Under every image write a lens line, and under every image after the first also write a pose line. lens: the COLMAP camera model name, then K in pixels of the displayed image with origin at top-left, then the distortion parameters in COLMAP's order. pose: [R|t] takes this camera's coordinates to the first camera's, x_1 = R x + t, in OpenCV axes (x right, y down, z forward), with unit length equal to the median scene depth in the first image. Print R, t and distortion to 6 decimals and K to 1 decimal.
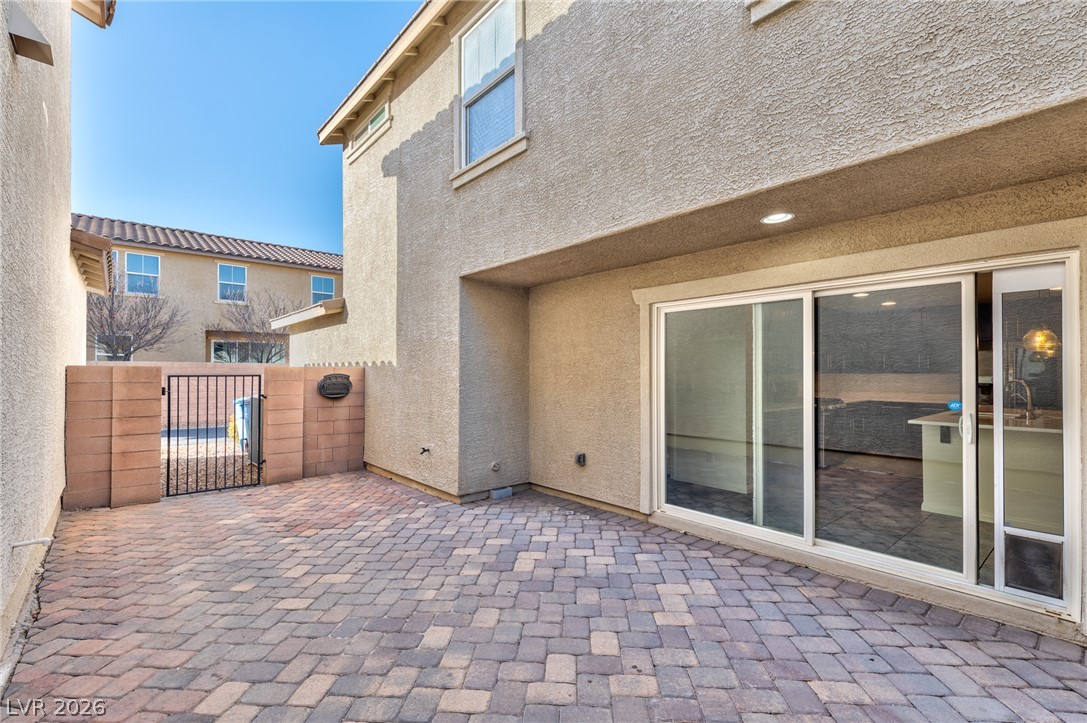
lens RADIAL K [[434.6, 0, 545.0], [0, 434.6, 371.3], [0, 0, 1]] dist [0.013088, -0.000227]
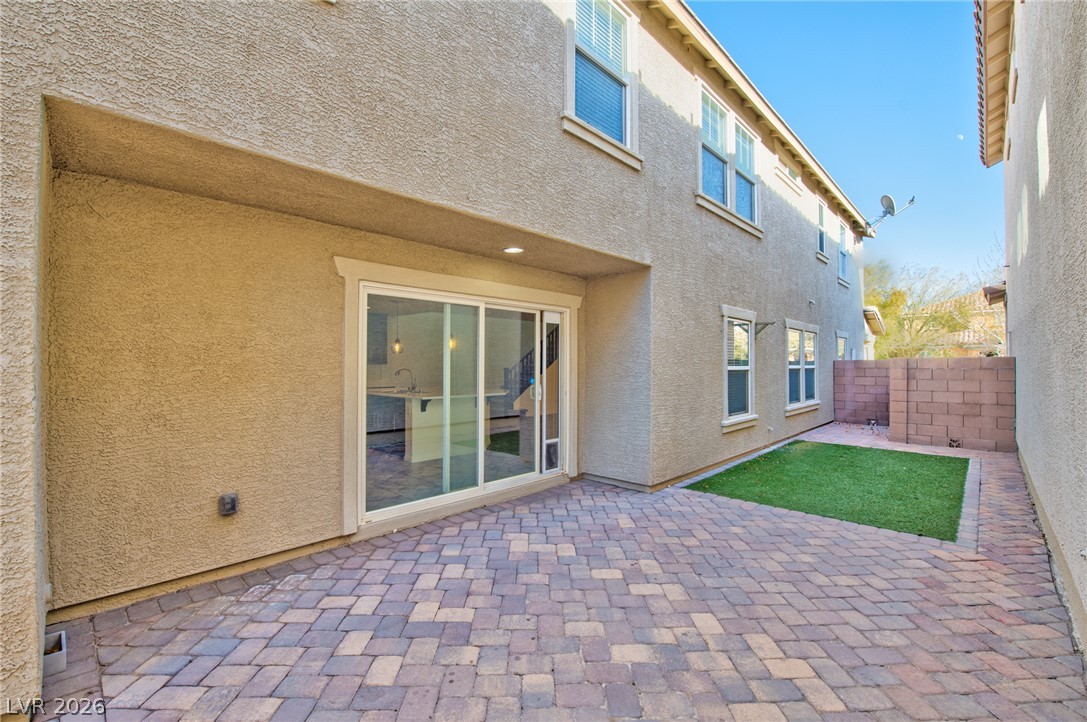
lens RADIAL K [[469.0, 0, 543.5], [0, 469.0, 361.0], [0, 0, 1]] dist [-0.012330, -0.000115]
pose [[-0.033507, 0.007624, 0.999409, -0.832606], [-0.003695, 0.999963, -0.007752, 0.008883], [-0.999432, -0.003953, -0.033478, 0.839707]]
